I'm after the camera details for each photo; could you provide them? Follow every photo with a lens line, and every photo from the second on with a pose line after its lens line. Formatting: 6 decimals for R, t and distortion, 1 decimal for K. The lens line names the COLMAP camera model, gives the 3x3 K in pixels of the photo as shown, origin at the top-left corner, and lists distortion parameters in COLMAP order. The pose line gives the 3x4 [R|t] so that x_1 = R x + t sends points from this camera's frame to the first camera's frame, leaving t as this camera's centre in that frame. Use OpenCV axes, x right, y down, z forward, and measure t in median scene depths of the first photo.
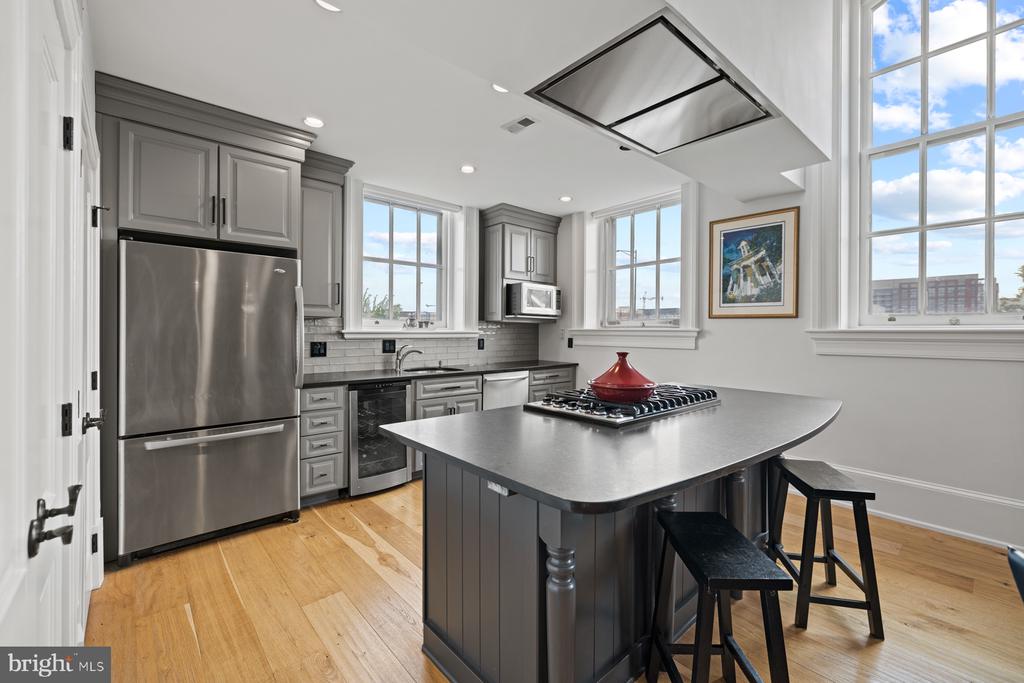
lens RADIAL K [[437.7, 0, 511.9], [0, 437.7, 334.8], [0, 0, 1]] dist [-0.000120, -0.000023]
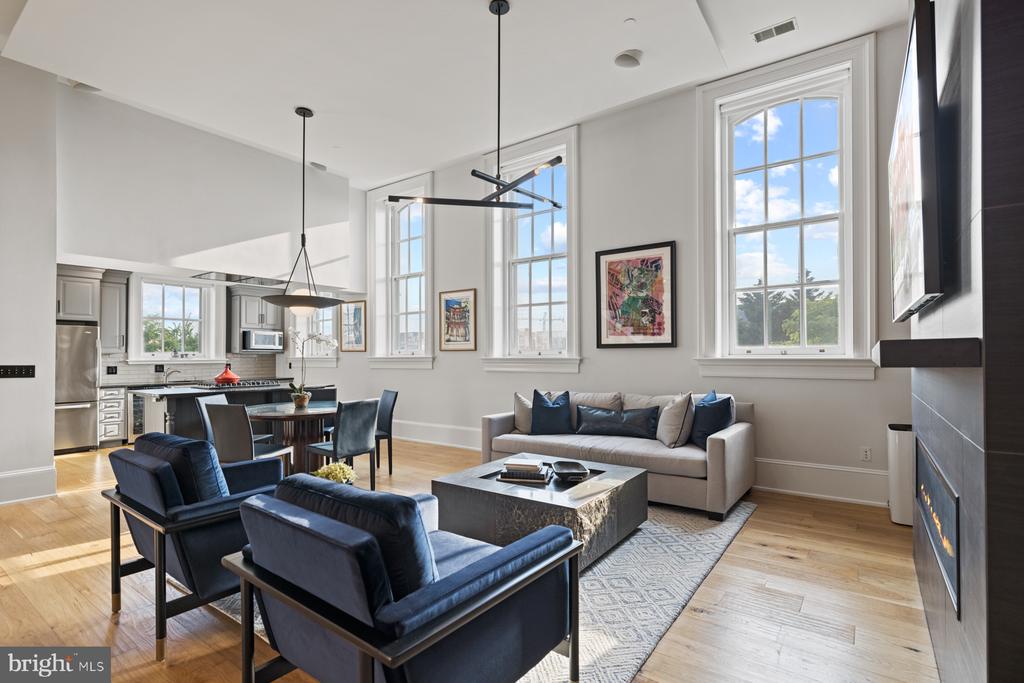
lens RADIAL K [[496.7, 0, 507.3], [0, 496.7, 352.9], [0, 0, 1]] dist [-0.001199, -0.000319]
pose [[0.975948, -0.008053, 0.217856, 0.699765], [0.011375, 0.999837, -0.014001, 0.007600], [-0.217708, 0.016143, 0.975880, -1.348075]]
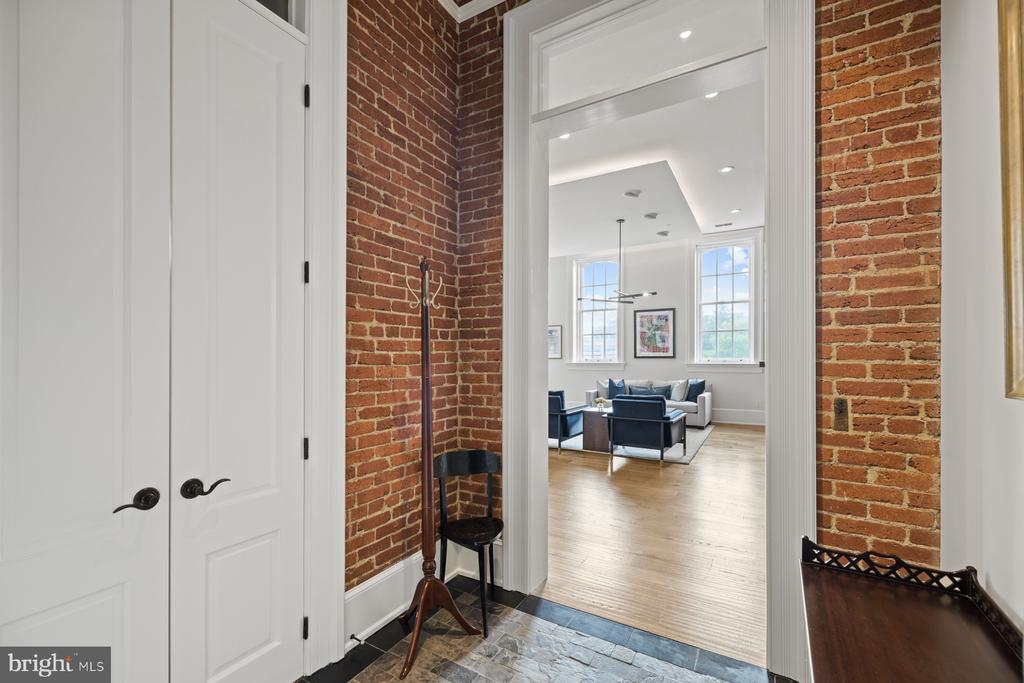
lens RADIAL K [[435.9, 0, 512.2], [0, 435.9, 359.1], [0, 0, 1]] dist [-0.000451, 0.000010]
pose [[0.948666, -0.006325, 0.316216, -0.238096], [0.008346, 0.999953, -0.005034, -0.011997], [-0.316169, 0.007415, 0.948674, -2.209932]]
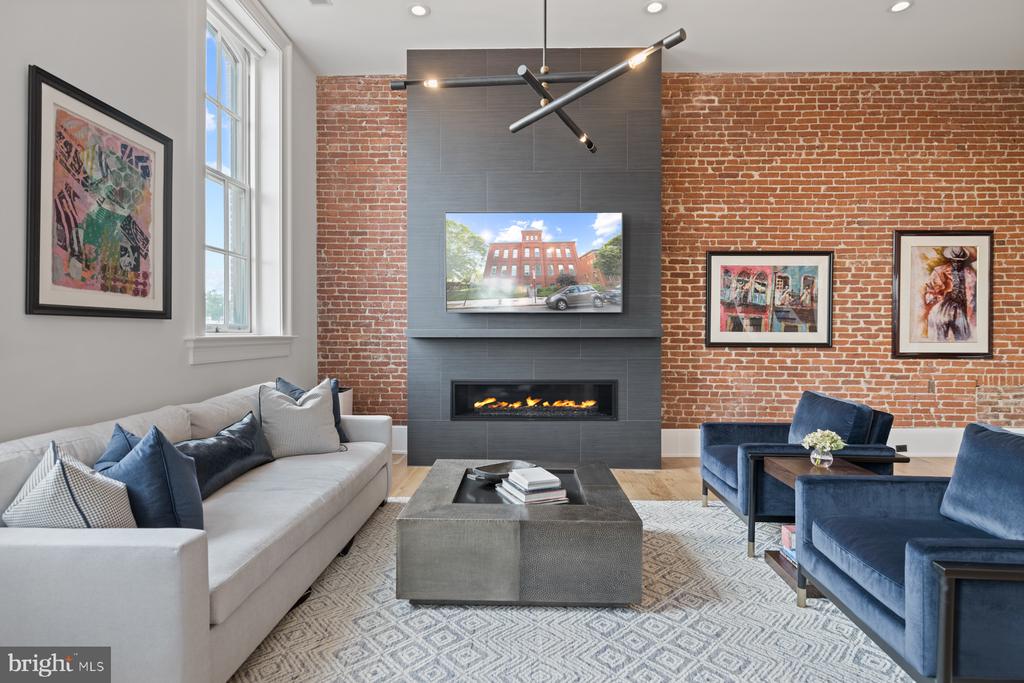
lens RADIAL K [[524.9, 0, 513.9], [0, 524.9, 334.0], [0, 0, 1]] dist [0.001290, 0.000137]
pose [[-0.737955, -0.010865, 0.674763, 0.458321], [-0.001047, 0.999888, 0.014954, -0.010462], [-0.674849, 0.010329, -0.737883, 0.117111]]
